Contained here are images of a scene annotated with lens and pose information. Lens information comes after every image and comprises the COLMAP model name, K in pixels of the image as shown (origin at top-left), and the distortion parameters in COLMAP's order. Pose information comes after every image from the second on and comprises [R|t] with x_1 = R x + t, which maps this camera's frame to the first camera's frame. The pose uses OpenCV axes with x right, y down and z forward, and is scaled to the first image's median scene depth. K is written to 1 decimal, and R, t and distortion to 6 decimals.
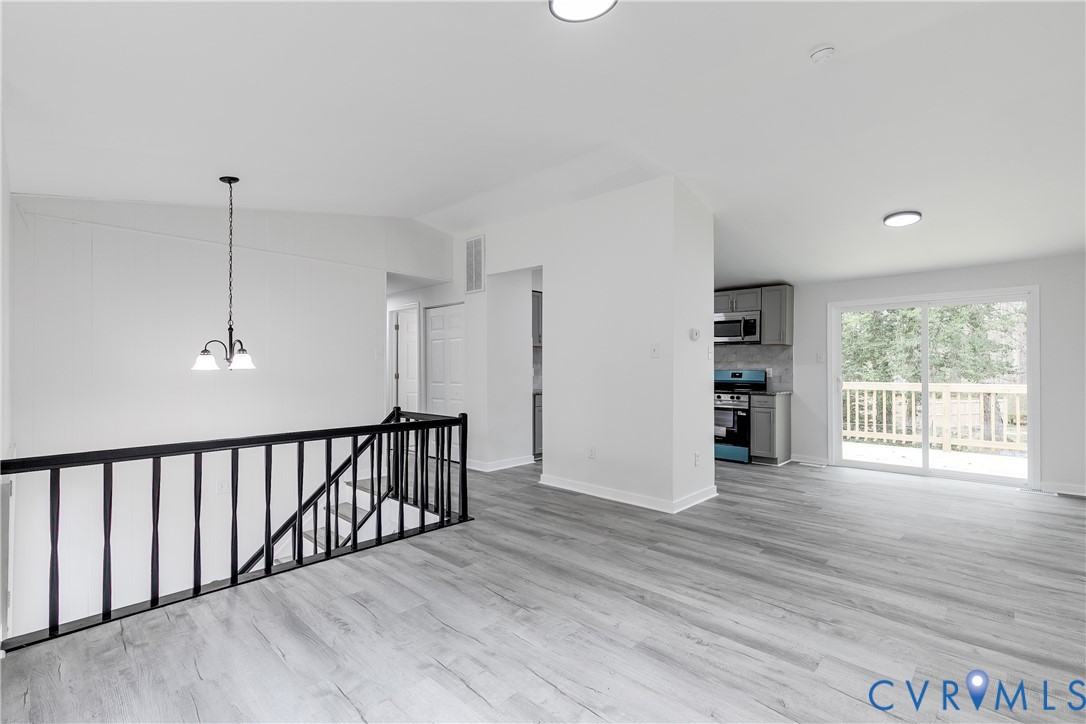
lens RADIAL K [[502.2, 0, 541.7], [0, 502.2, 363.3], [0, 0, 1]] dist [-0.001013, -0.000295]
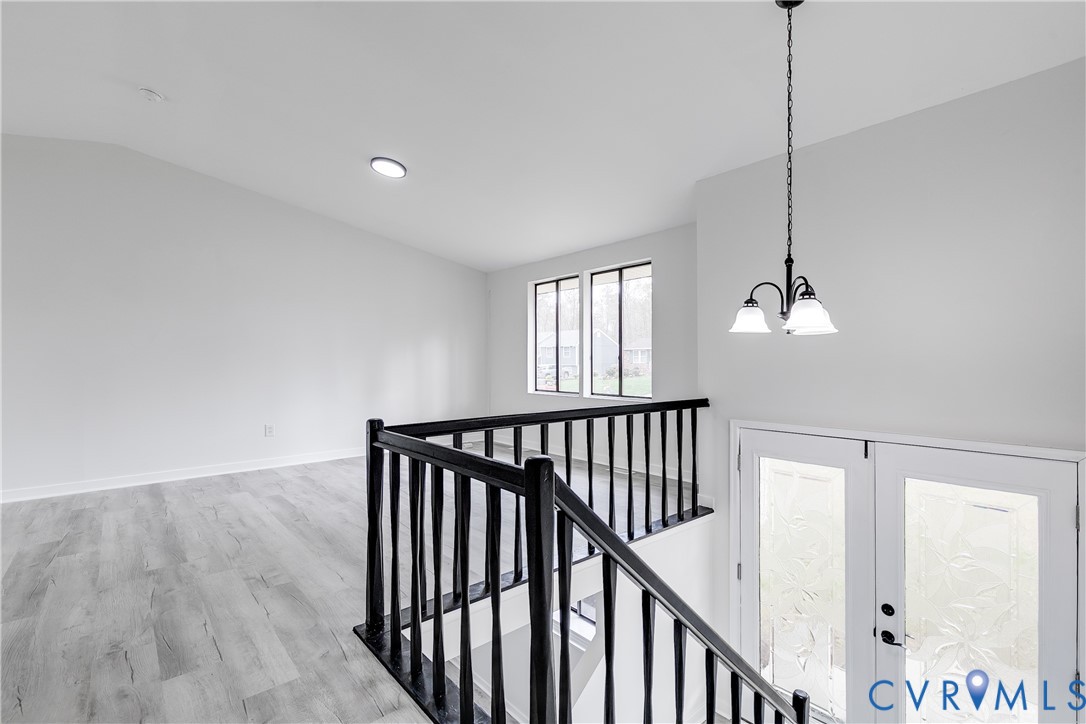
lens RADIAL K [[502.2, 0, 543.6], [0, 502.2, 359.2], [0, 0, 1]] dist [-0.001013, -0.000295]
pose [[-0.994326, 0.000704, 0.106375, -0.409883], [-0.000661, 0.999918, -0.012800, 0.049531], [-0.106375, -0.012798, -0.994244, 1.607912]]
